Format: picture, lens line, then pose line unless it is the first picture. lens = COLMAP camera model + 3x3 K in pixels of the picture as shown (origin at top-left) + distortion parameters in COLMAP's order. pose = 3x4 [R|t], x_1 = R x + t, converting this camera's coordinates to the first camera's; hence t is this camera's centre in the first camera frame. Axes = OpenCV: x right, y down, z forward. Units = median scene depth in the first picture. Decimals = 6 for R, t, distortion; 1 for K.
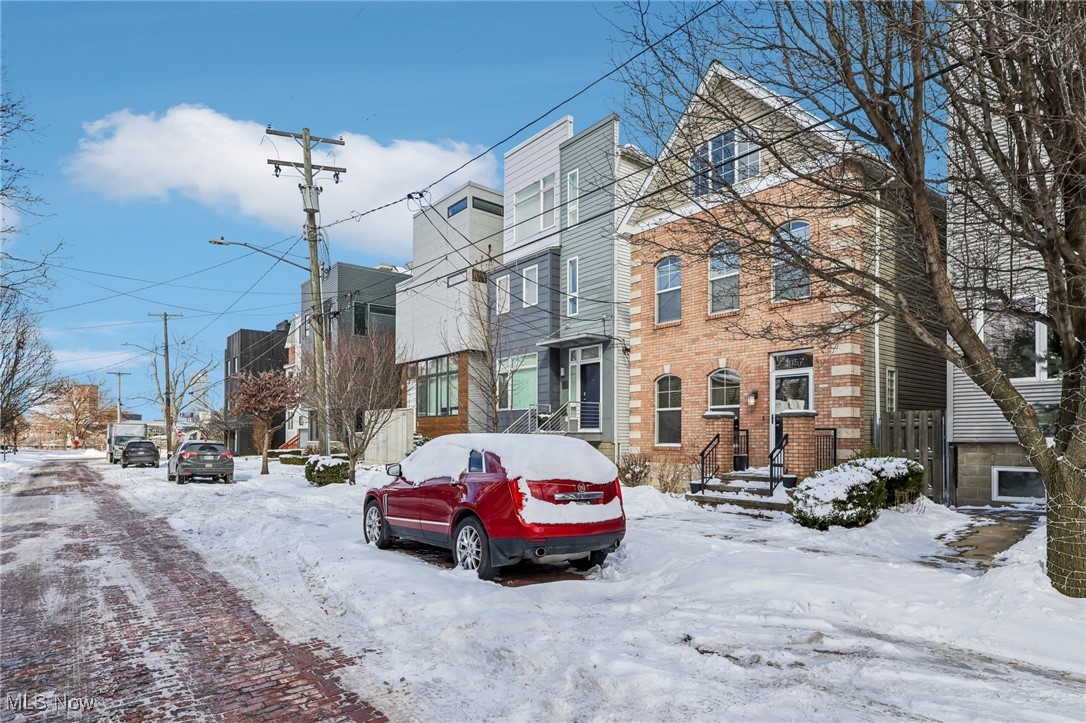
lens RADIAL K [[595.3, 0, 543.4], [0, 595.3, 436.4], [0, 0, 1]] dist [0.002783, 0.000451]
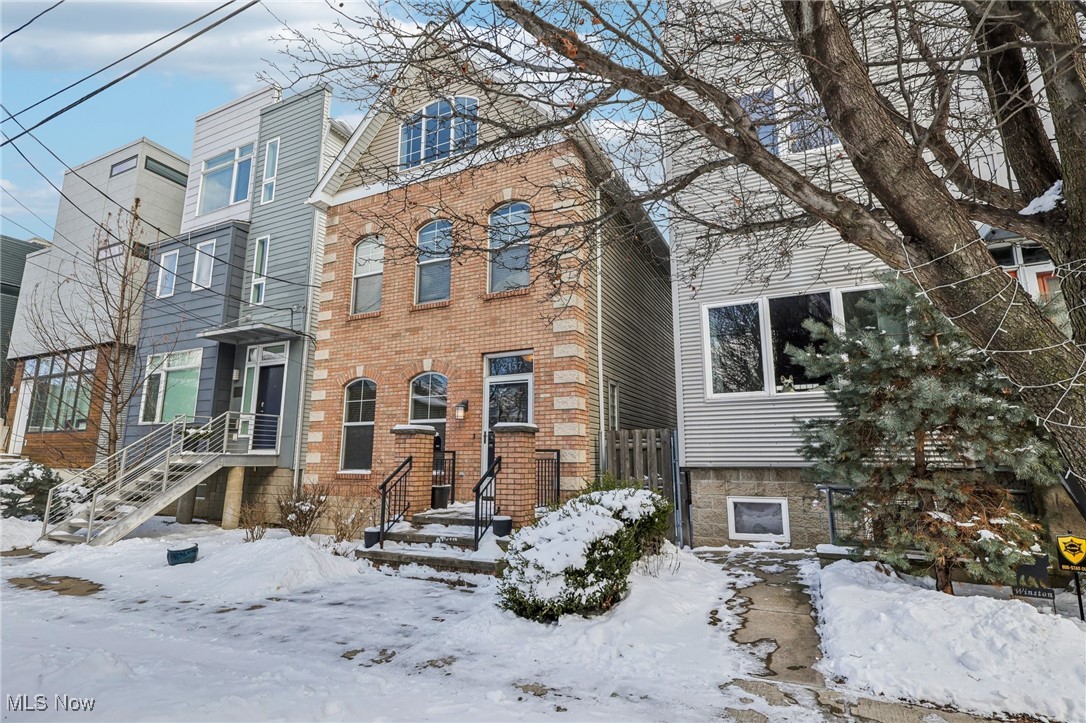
lens RADIAL K [[535.2, 0, 543.0], [0, 535.2, 361.5], [0, 0, 1]] dist [0.001163, 0.000191]
pose [[0.900953, 0.080296, 0.426422, 0.155696], [-0.000909, 0.983076, -0.183195, 0.001444], [-0.433915, 0.164663, 0.885779, 0.351413]]
